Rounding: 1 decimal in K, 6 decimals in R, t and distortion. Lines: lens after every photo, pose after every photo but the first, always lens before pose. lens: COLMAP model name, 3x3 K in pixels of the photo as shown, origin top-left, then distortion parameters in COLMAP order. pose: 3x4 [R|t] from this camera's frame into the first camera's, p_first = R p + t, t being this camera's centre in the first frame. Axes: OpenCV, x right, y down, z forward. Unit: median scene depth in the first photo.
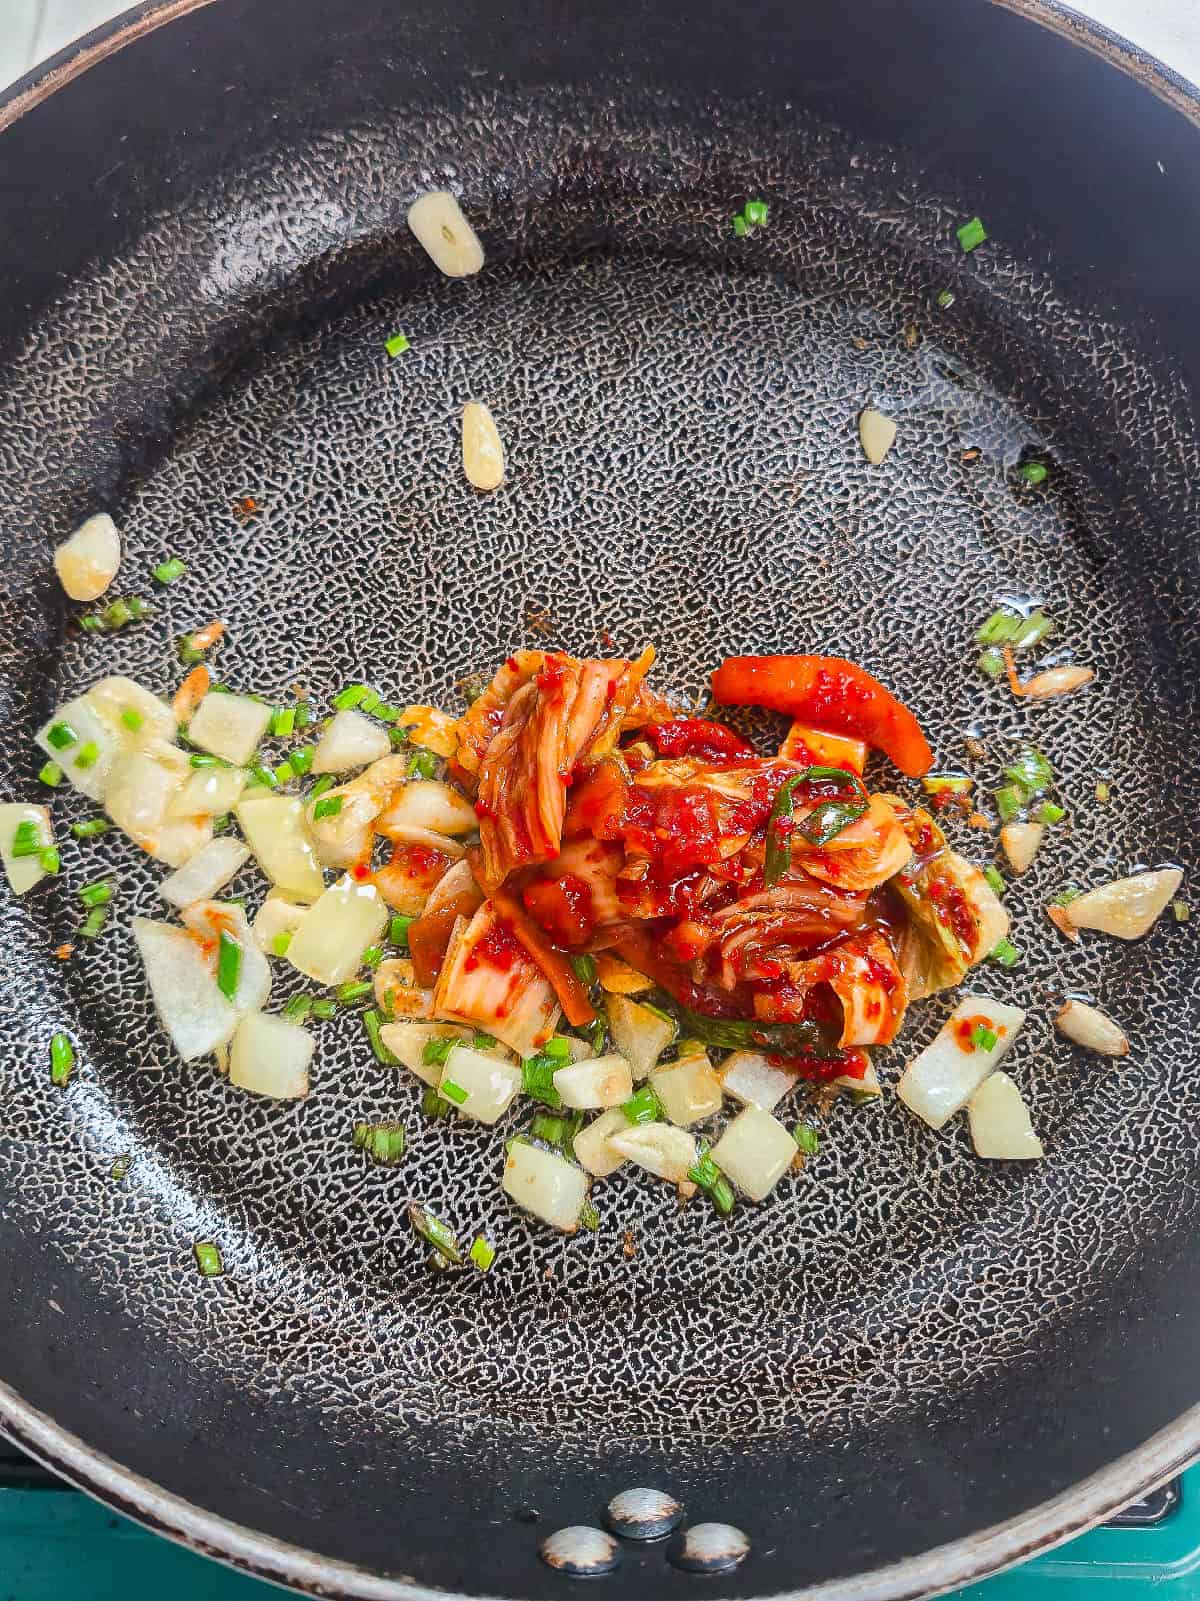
lens RADIAL K [[1312.6, 0, 576.5], [0, 1312.6, 792.4], [0, 0, 1]] dist [-0.004161, -0.019289]
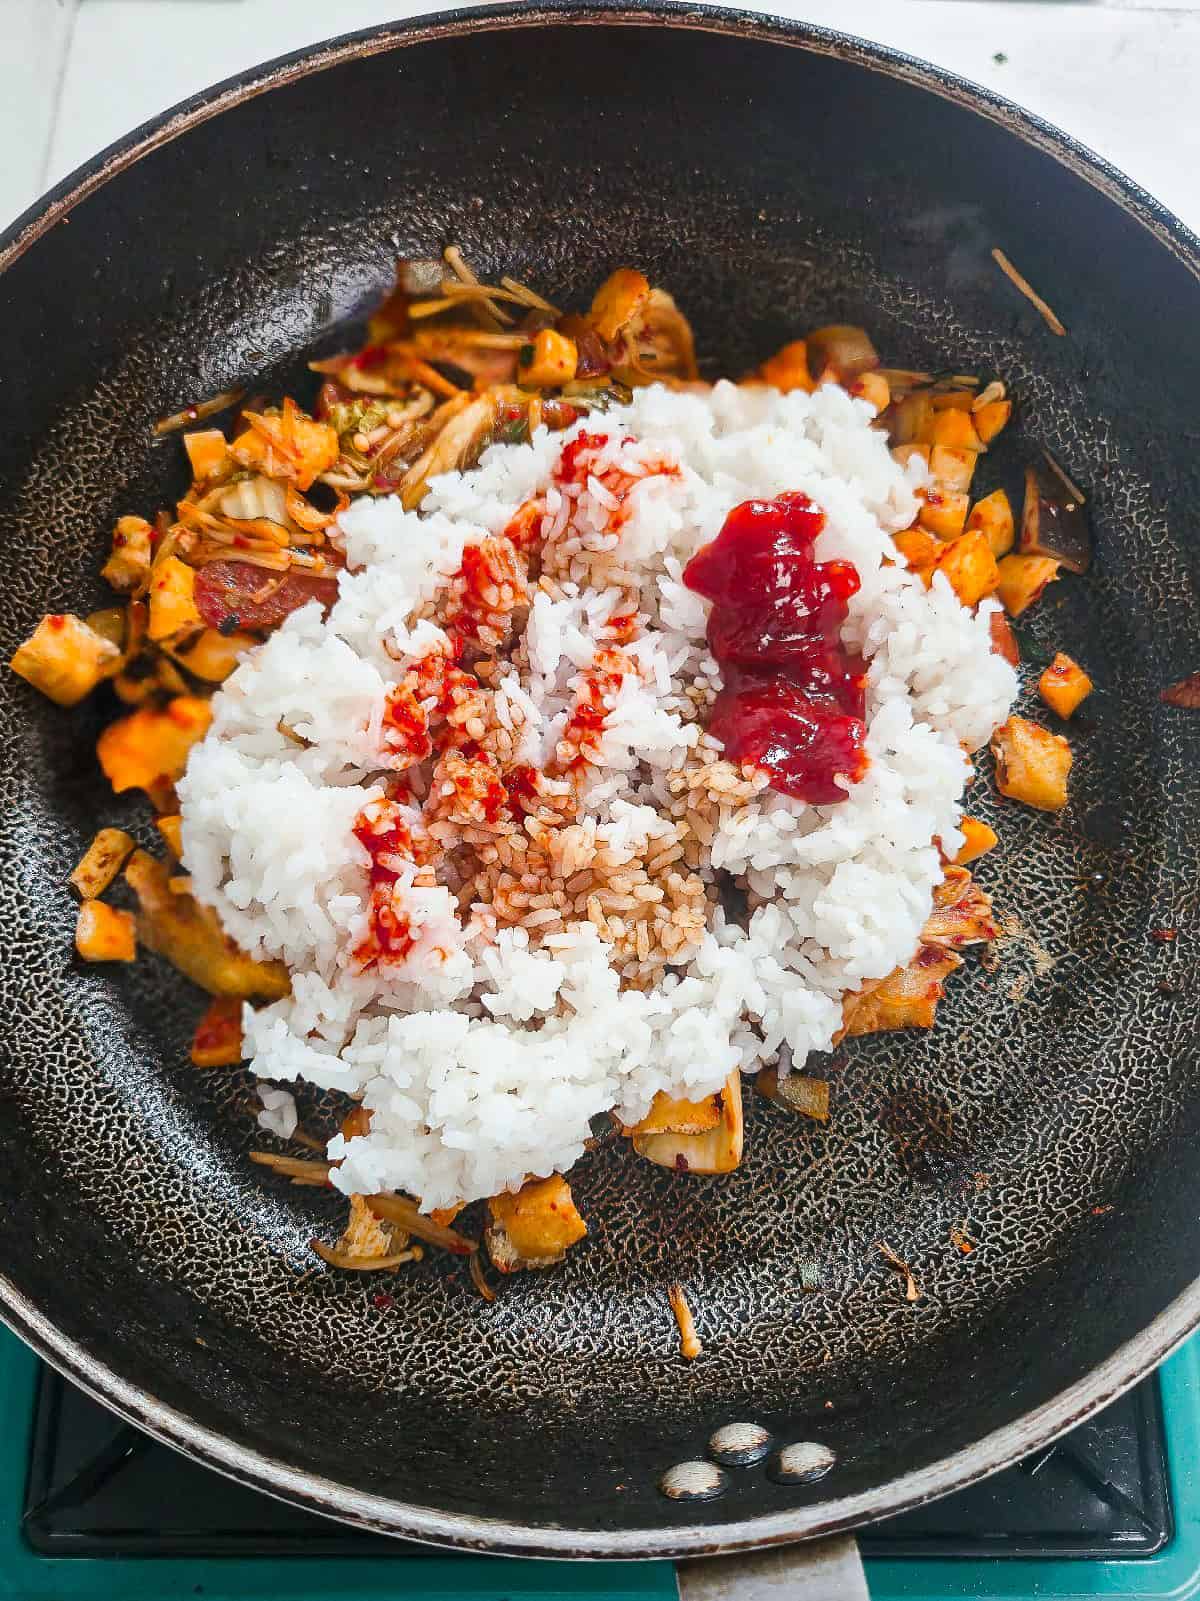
lens RADIAL K [[1300.2, 0, 600.0], [0, 1300.2, 800.5], [0, 0, 1]] dist [-0.000473, -0.006026]
pose [[0.990912, -0.126576, 0.045508, -0.043738], [0.125804, 0.991864, 0.019448, -0.043261], [-0.047599, -0.013547, 0.998775, -0.113628]]
